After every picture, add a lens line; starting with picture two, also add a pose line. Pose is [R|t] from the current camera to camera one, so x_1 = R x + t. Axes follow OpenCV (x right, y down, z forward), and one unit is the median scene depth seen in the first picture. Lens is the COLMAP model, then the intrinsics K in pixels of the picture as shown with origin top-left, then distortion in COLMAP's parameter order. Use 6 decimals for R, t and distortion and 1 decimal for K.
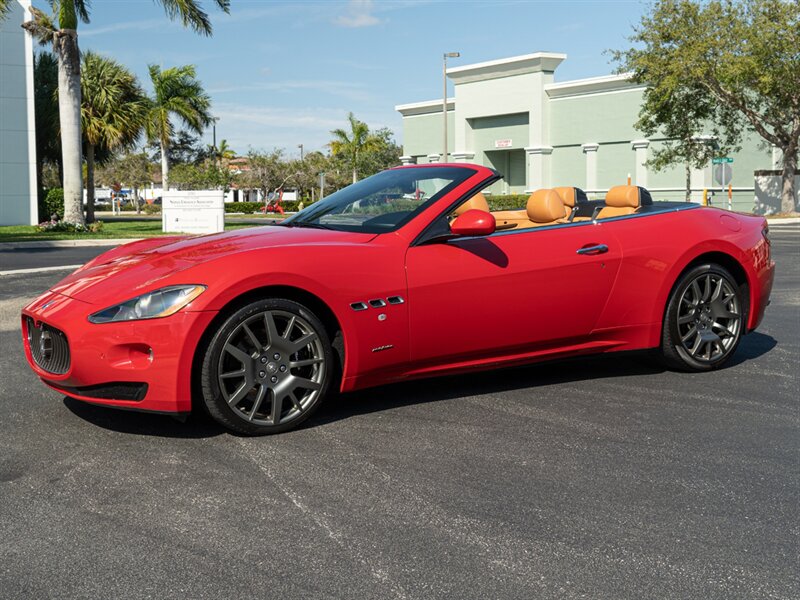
lens RADIAL K [[1022.7, 0, 397.1], [0, 1022.7, 288.4], [0, 0, 1]] dist [0.022466, -0.034526]
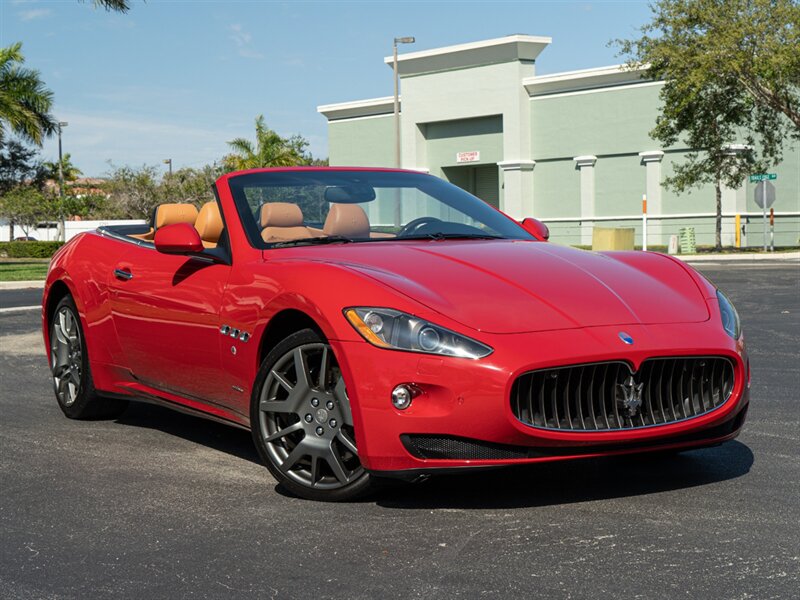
lens RADIAL K [[1479.2, 0, 399.6], [0, 1479.2, 355.1], [0, 0, 1]] dist [0.054817, 0.182609]
pose [[0.997044, -0.015773, 0.075191, -0.043707], [0.016321, 0.999845, -0.006668, 0.013301], [-0.075074, 0.007875, 0.997147, -0.104351]]
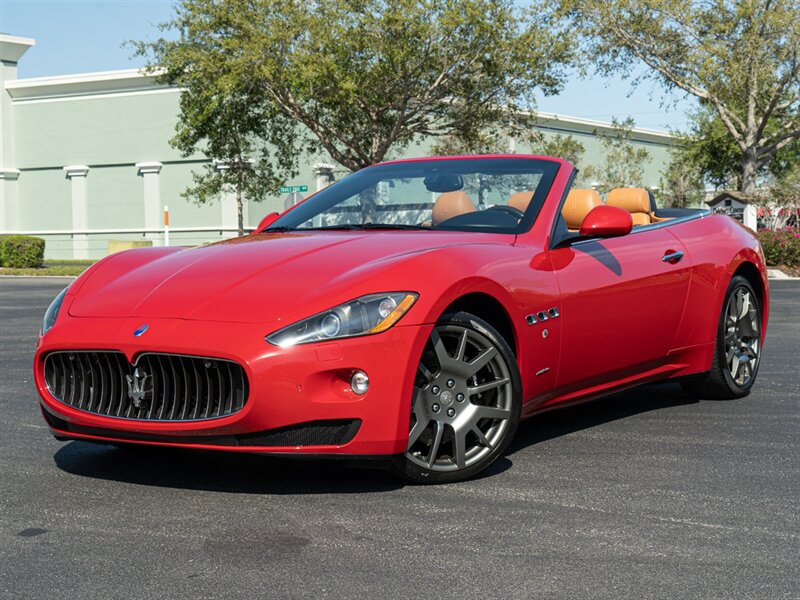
lens RADIAL K [[1457.1, 0, 365.8], [0, 1457.1, 301.7], [0, 0, 1]] dist [0.051504, 0.405788]
pose [[0.907398, -0.023656, 0.419605, -0.079483], [0.045219, 0.998114, -0.041517, 0.005617], [-0.417832, 0.056647, 0.906757, -0.001865]]
